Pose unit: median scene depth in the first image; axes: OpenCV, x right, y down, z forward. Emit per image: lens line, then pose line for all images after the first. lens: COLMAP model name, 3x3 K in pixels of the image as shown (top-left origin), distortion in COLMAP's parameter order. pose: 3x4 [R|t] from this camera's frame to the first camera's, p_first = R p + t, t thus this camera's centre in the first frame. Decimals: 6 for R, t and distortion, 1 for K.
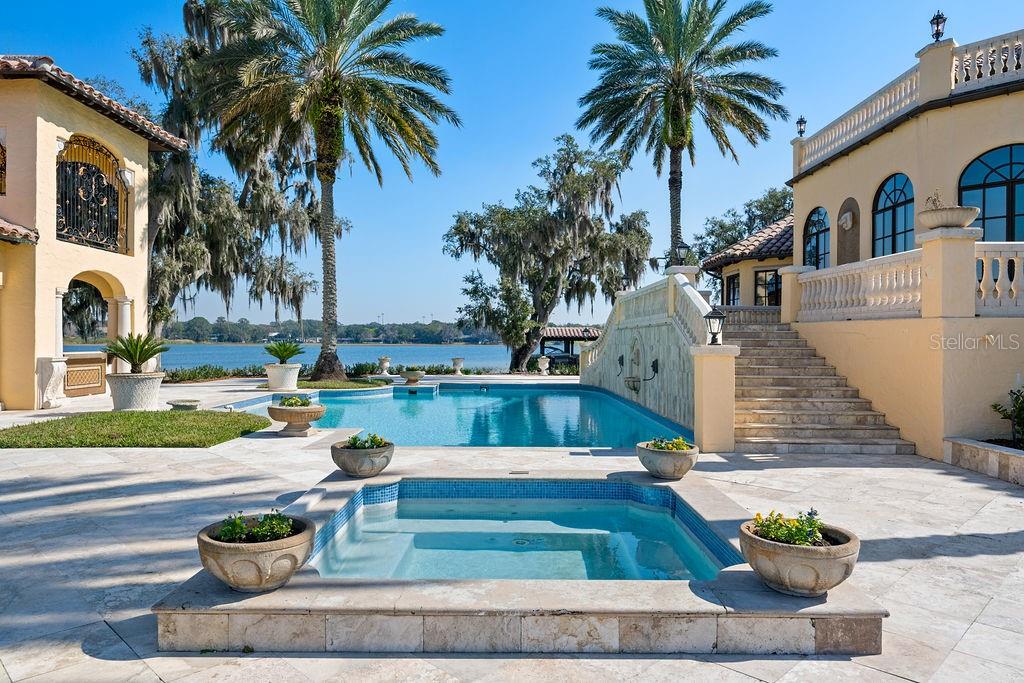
lens RADIAL K [[675.1, 0, 511.8], [0, 675.1, 337.7], [0, 0, 1]] dist [-0.002227, 0.001811]
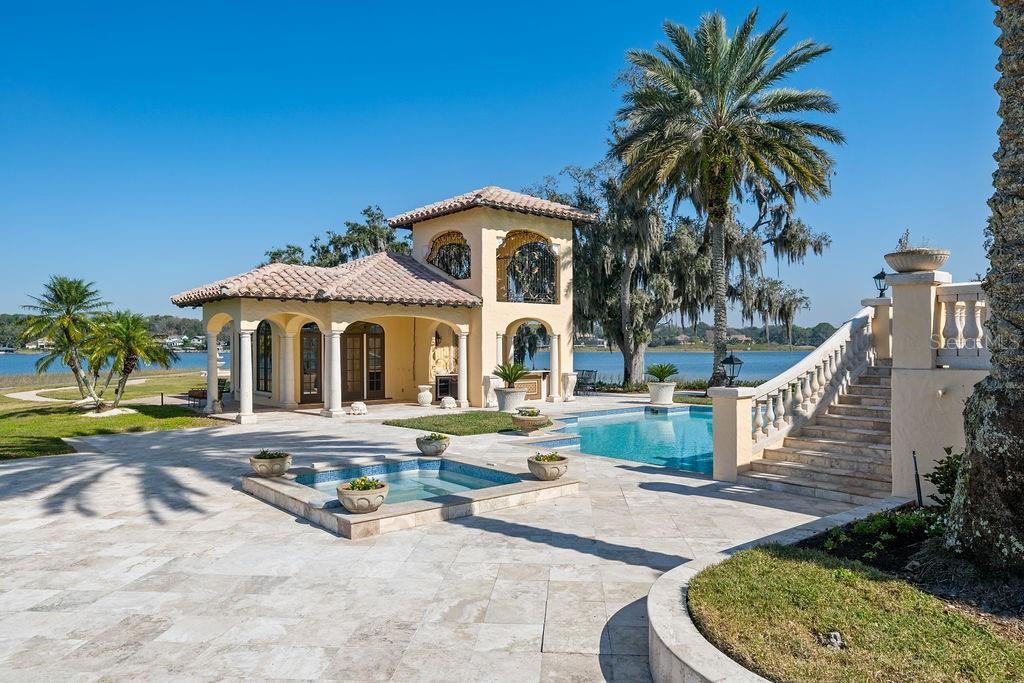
lens RADIAL K [[675.1, 0, 504.6], [0, 675.1, 347.0], [0, 0, 1]] dist [-0.002227, 0.001811]
pose [[0.642820, -0.008005, -0.765976, 0.523966], [0.011155, 0.999937, -0.001088, -0.033922], [0.765936, -0.007845, 0.642869, -0.011134]]
